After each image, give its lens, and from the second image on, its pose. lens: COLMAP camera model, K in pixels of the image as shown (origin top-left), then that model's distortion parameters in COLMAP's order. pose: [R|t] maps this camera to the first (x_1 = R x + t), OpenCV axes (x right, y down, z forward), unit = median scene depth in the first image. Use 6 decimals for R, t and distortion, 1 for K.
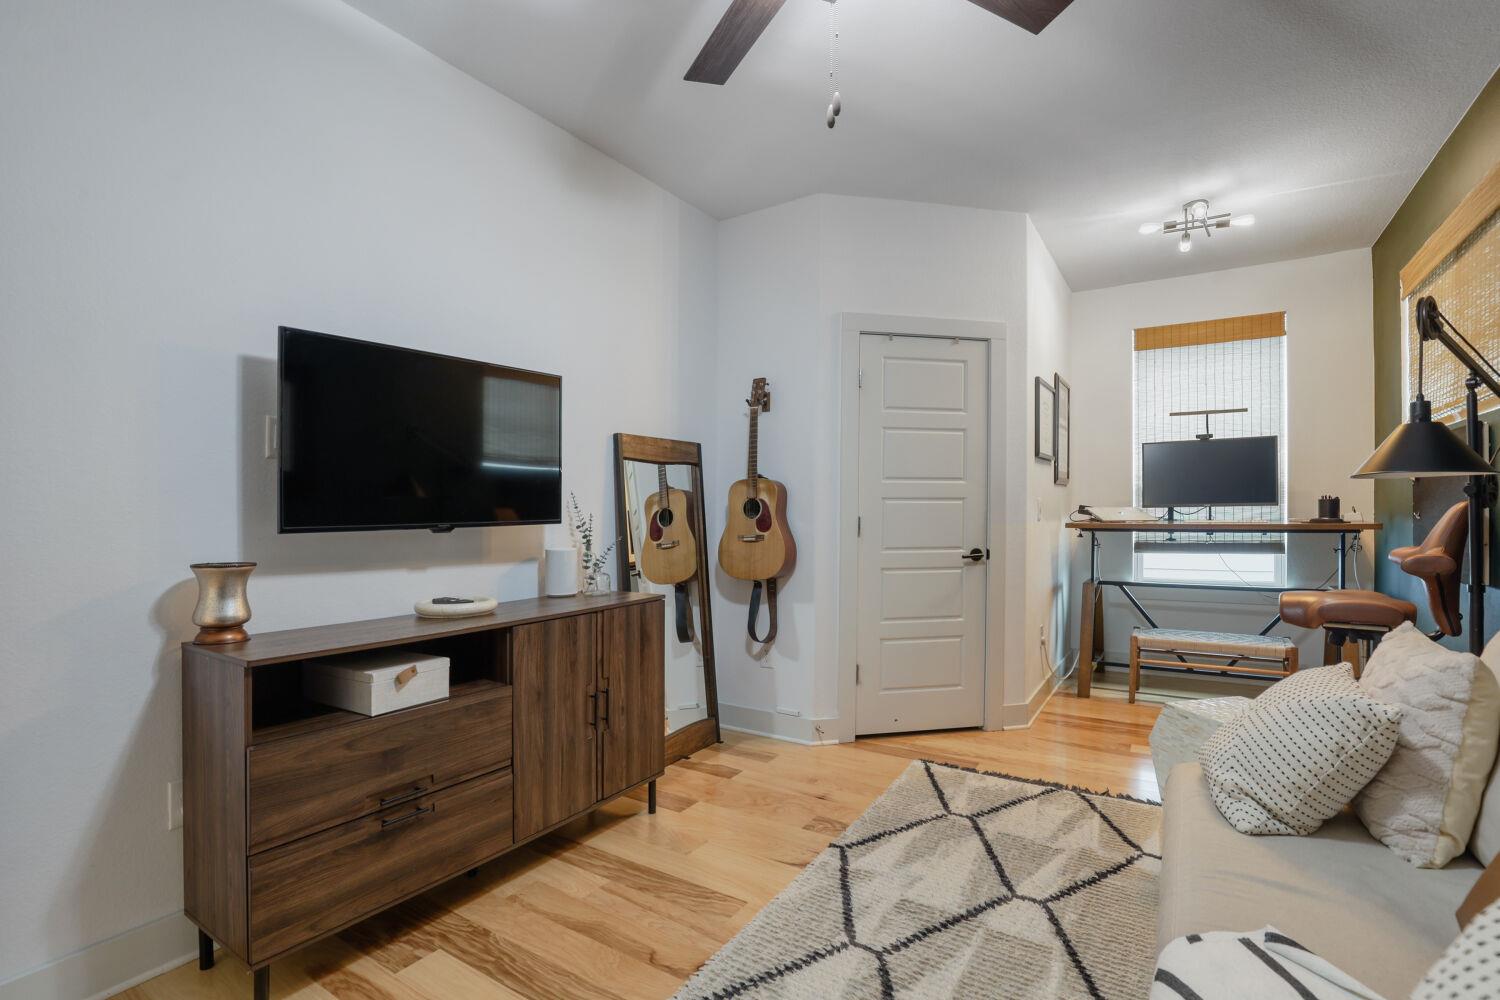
lens RADIAL K [[695.9, 0, 746.6], [0, 695.9, 510.4], [0, 0, 1]] dist [-0.023807, 0.000884]
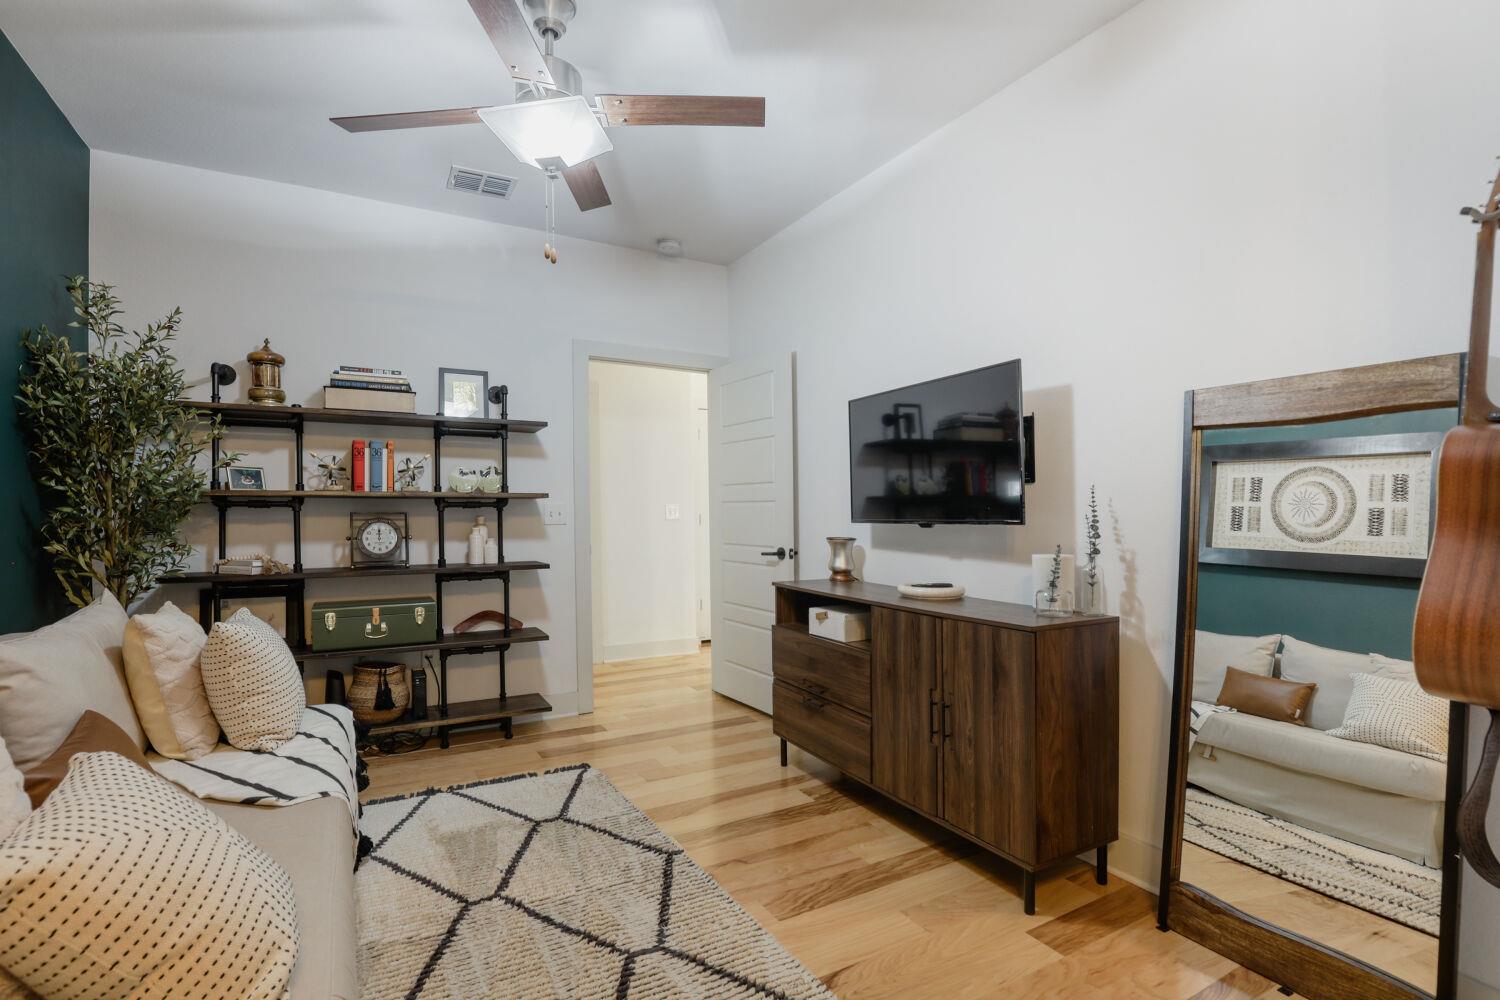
lens RADIAL K [[695.9, 0, 746.6], [0, 695.9, 510.4], [0, 0, 1]] dist [-0.023807, 0.000884]
pose [[-0.459911, 0.008824, -0.887921, 0.496374], [0.005239, 0.999960, 0.007224, -0.005882], [0.887950, -0.001330, -0.459939, 0.800207]]
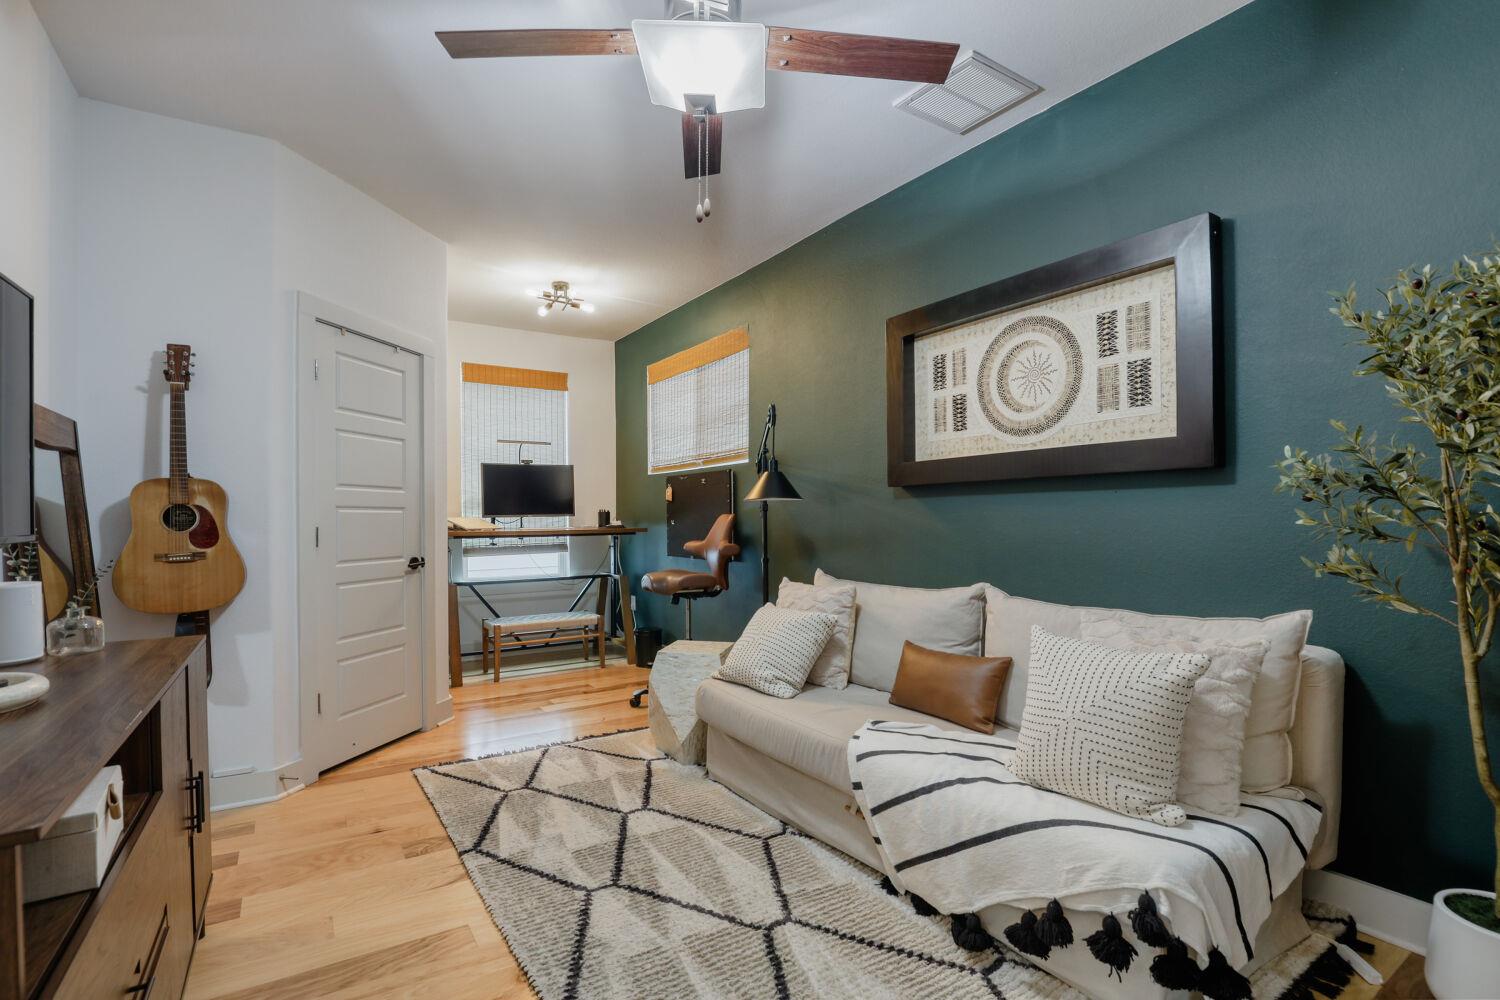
lens RADIAL K [[689.6, 0, 723.2], [0, 689.6, 528.6], [0, 0, 1]] dist [-0.015454, 0.000489]
pose [[0.443472, -0.012652, 0.896199, -0.394293], [0.004101, 0.999919, 0.012087, 0.002797], [-0.896279, -0.001685, 0.443488, 0.147248]]
